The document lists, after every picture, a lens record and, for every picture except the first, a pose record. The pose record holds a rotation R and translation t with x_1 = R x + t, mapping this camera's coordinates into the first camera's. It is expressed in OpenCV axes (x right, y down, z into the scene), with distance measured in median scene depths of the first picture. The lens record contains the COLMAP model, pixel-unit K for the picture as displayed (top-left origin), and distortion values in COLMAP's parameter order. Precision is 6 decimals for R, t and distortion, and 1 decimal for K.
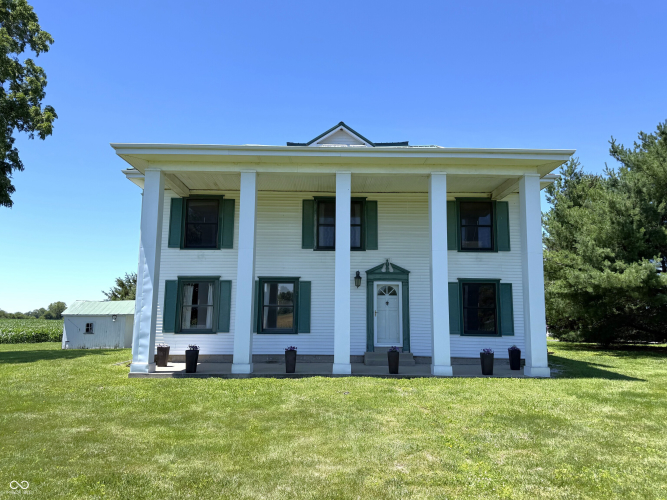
lens RADIAL K [[466.4, 0, 338.3], [0, 466.4, 237.5], [0, 0, 1]] dist [0.050862, -0.005502]
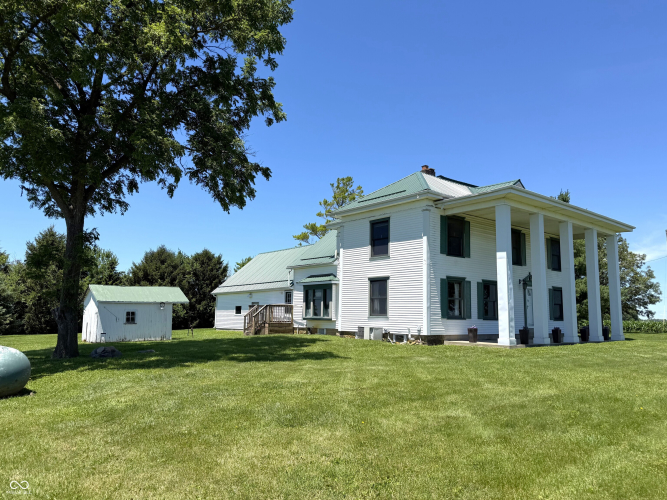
lens RADIAL K [[466.4, 0, 333.2], [0, 466.4, 247.8], [0, 0, 1]] dist [0.050862, -0.005502]
pose [[0.771922, 0.086695, 0.629778, -1.057942], [-0.113095, 0.993582, 0.001845, 0.028092], [-0.625576, -0.072649, 0.776773, 0.140836]]
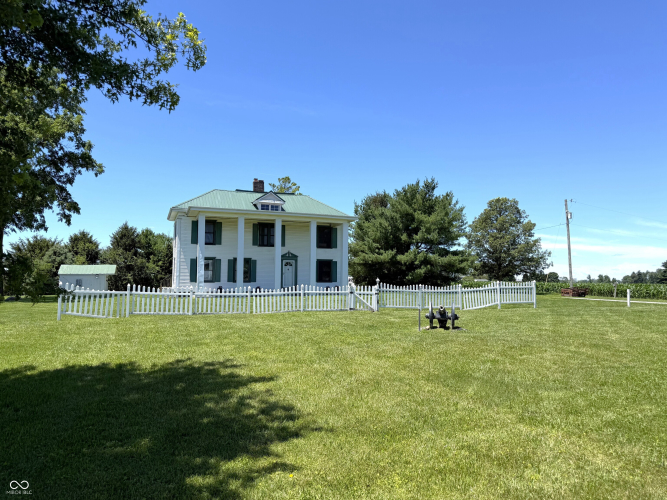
lens RADIAL K [[466.4, 0, 336.7], [0, 466.4, 253.0], [0, 0, 1]] dist [0.050862, -0.005502]
pose [[0.933784, 0.018288, 0.357369, -0.389657], [-0.058403, 0.993091, 0.101781, -0.149175], [-0.353039, -0.115913, 0.928401, -0.971931]]
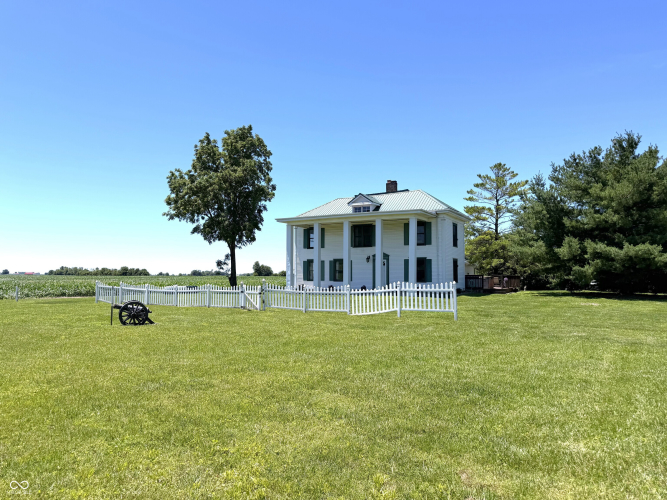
lens RADIAL K [[466.4, 0, 336.3], [0, 466.4, 249.0], [0, 0, 1]] dist [0.050862, -0.005502]
pose [[0.871382, -0.034602, -0.489383, 0.789122], [0.086734, 0.992663, 0.084249, -0.134184], [0.482877, -0.115859, 0.867990, -0.878431]]
